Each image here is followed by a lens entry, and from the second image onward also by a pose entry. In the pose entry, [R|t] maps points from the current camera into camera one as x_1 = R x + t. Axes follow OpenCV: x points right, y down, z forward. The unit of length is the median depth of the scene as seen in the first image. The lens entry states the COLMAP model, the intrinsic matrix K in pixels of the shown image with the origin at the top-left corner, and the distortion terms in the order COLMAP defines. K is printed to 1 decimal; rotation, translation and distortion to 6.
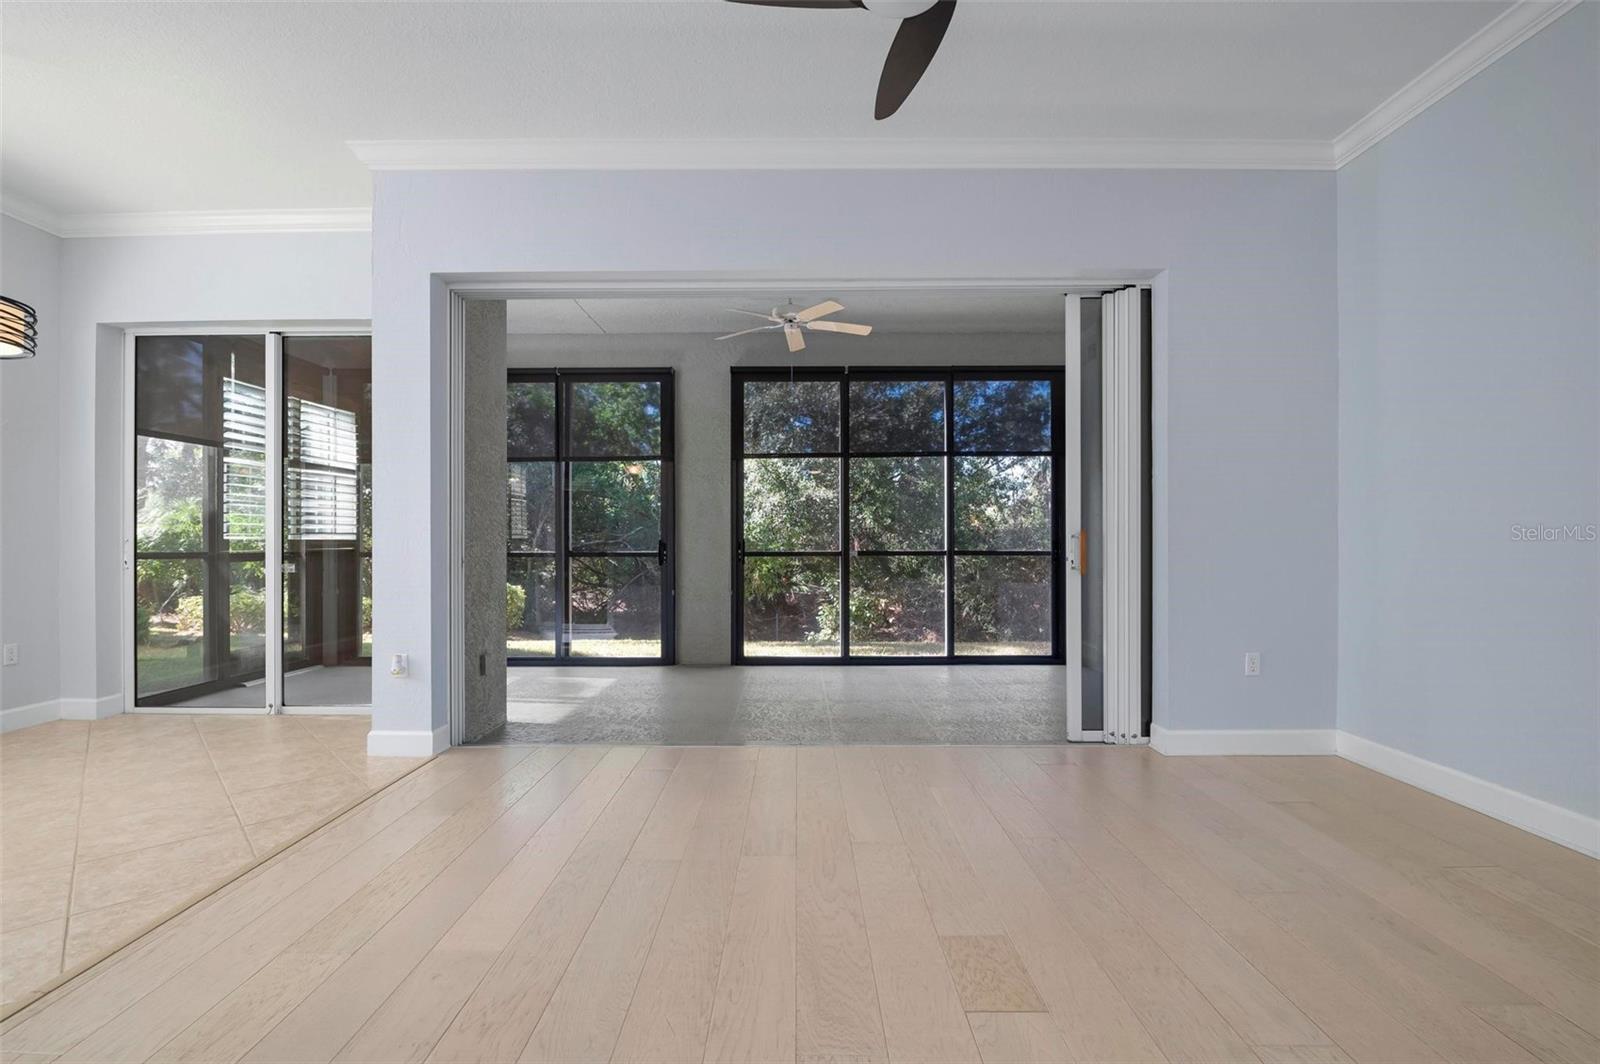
lens RADIAL K [[706.6, 0, 802.9], [0, 706.6, 541.4], [0, 0, 1]] dist [0.000083, -0.008787]
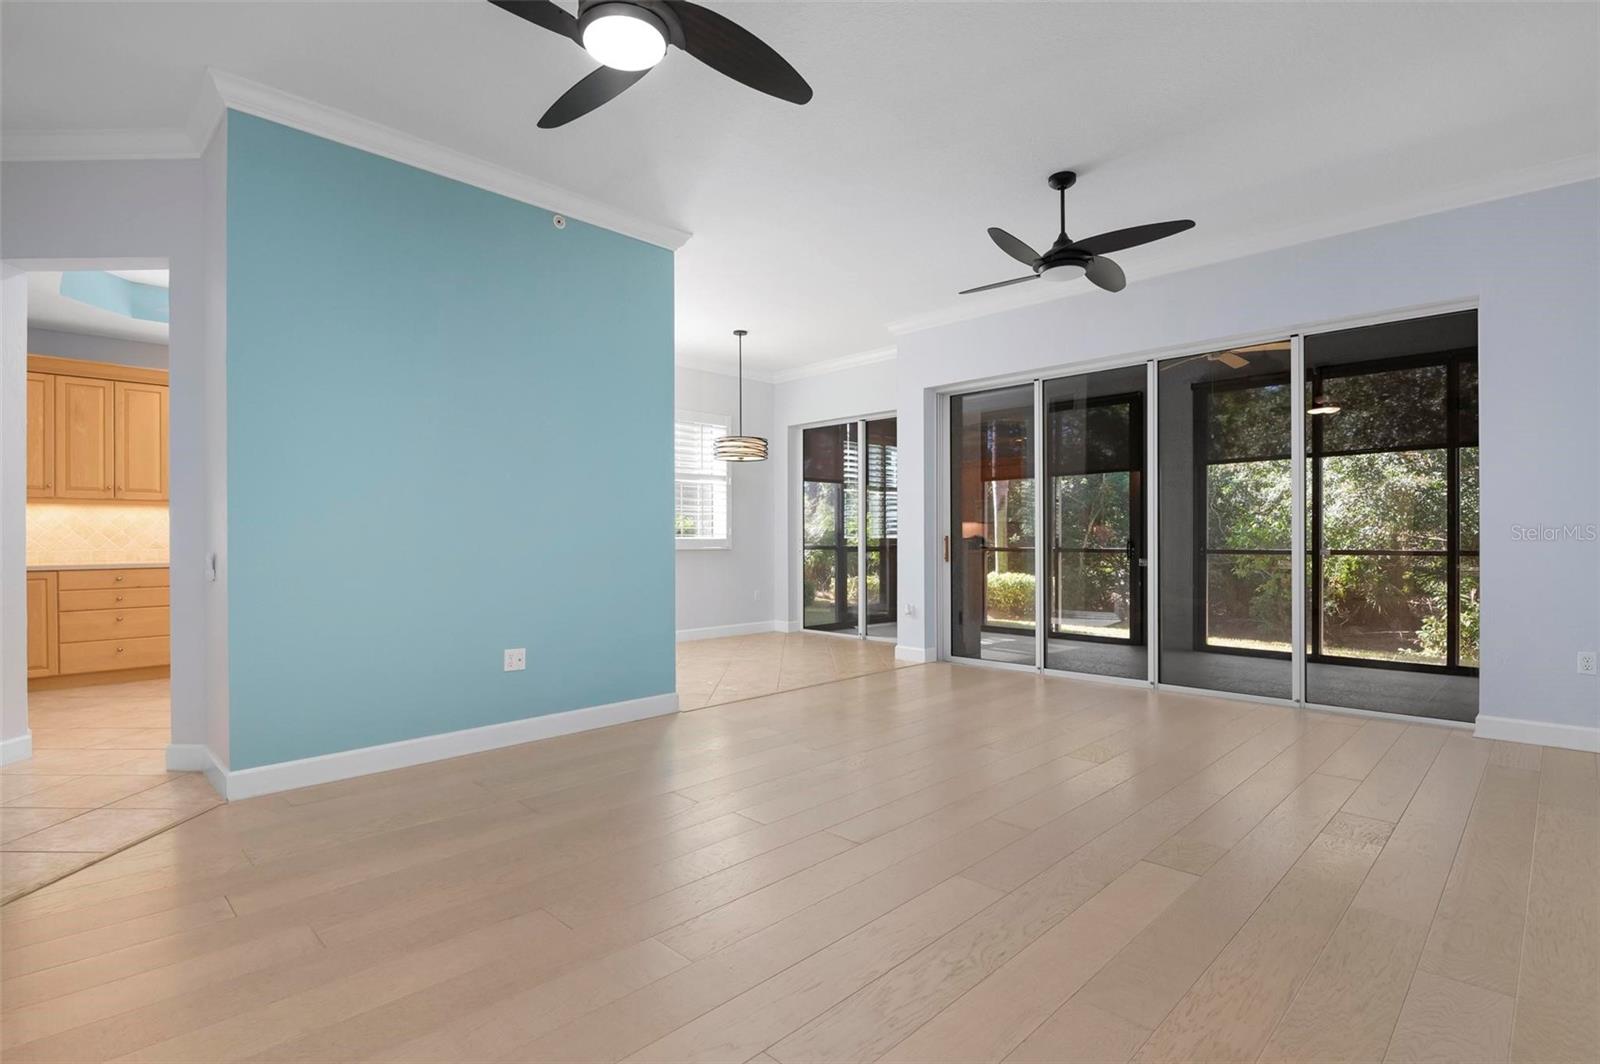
lens RADIAL K [[802.7, 0, 807.1], [0, 802.7, 540.2], [0, 0, 1]] dist [0.000837, -0.000183]
pose [[0.718433, 0.001669, -0.695594, 0.426716], [0.001270, 0.999992, 0.003711, -0.006687], [0.695595, -0.003550, 0.718425, -0.416490]]
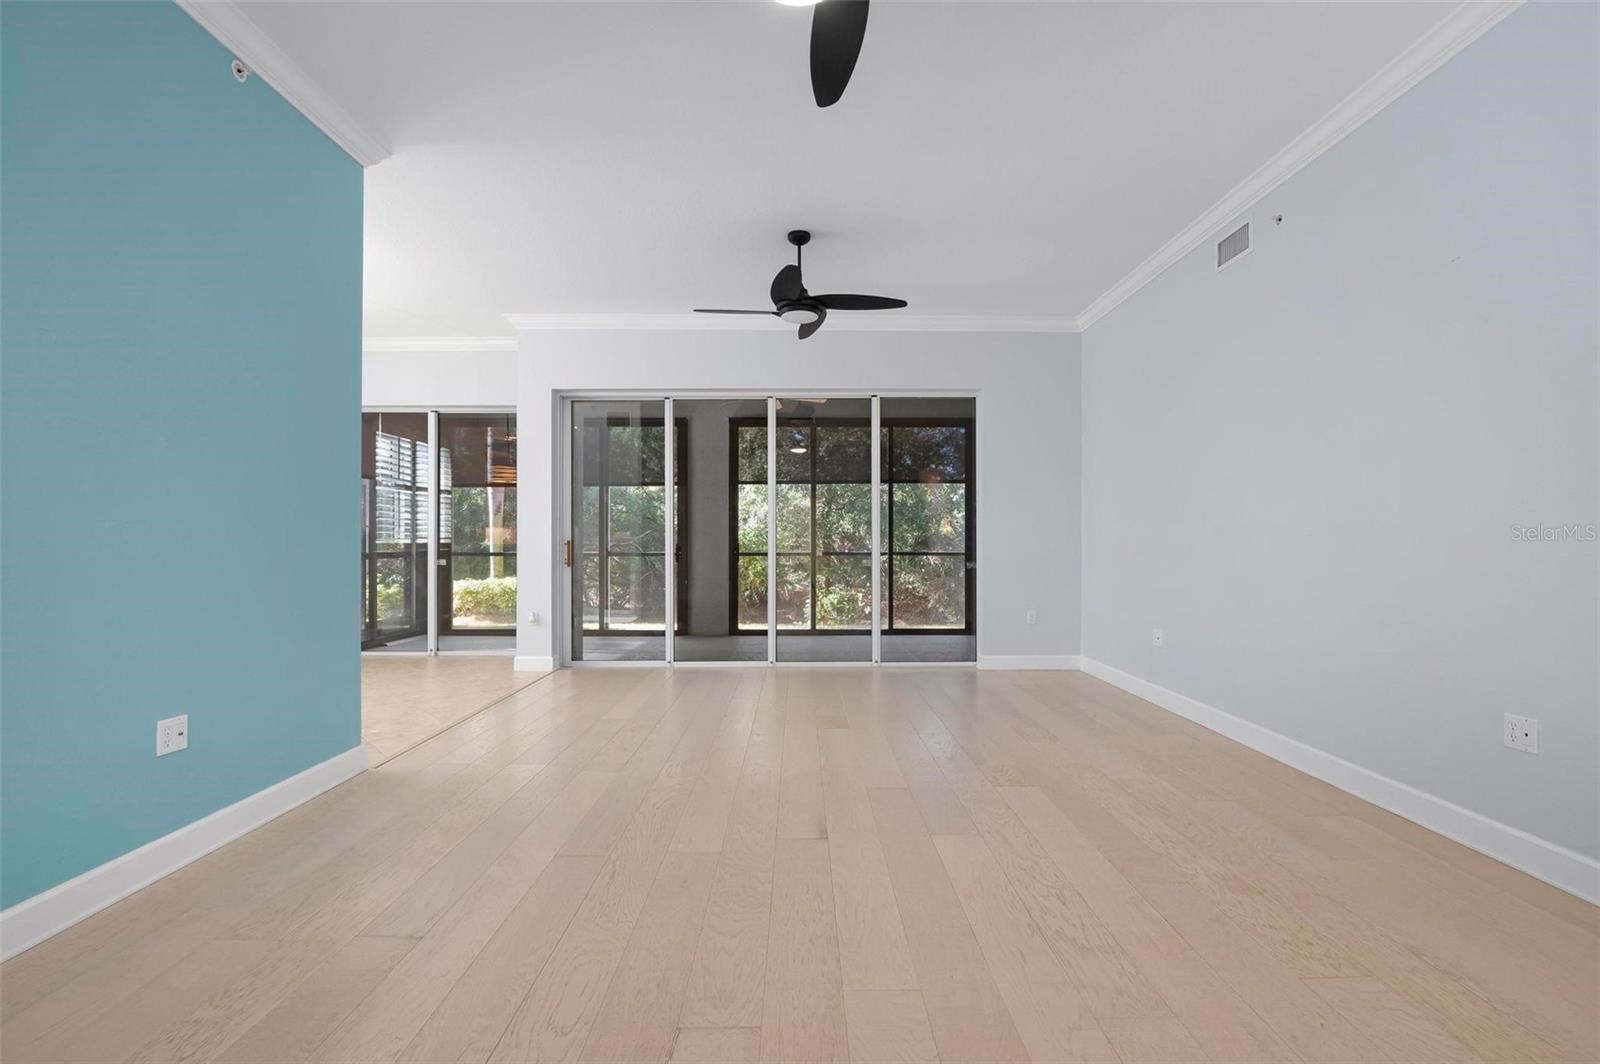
lens RADIAL K [[727.9, 0, 828.9], [0, 727.9, 538.7], [0, 0, 1]] dist [-0.002230, -0.000480]
pose [[0.999472, 0.001619, 0.032464, 0.056763], [-0.001442, 0.999984, -0.005485, -0.005810], [-0.032472, 0.005436, 0.999458, -0.512255]]
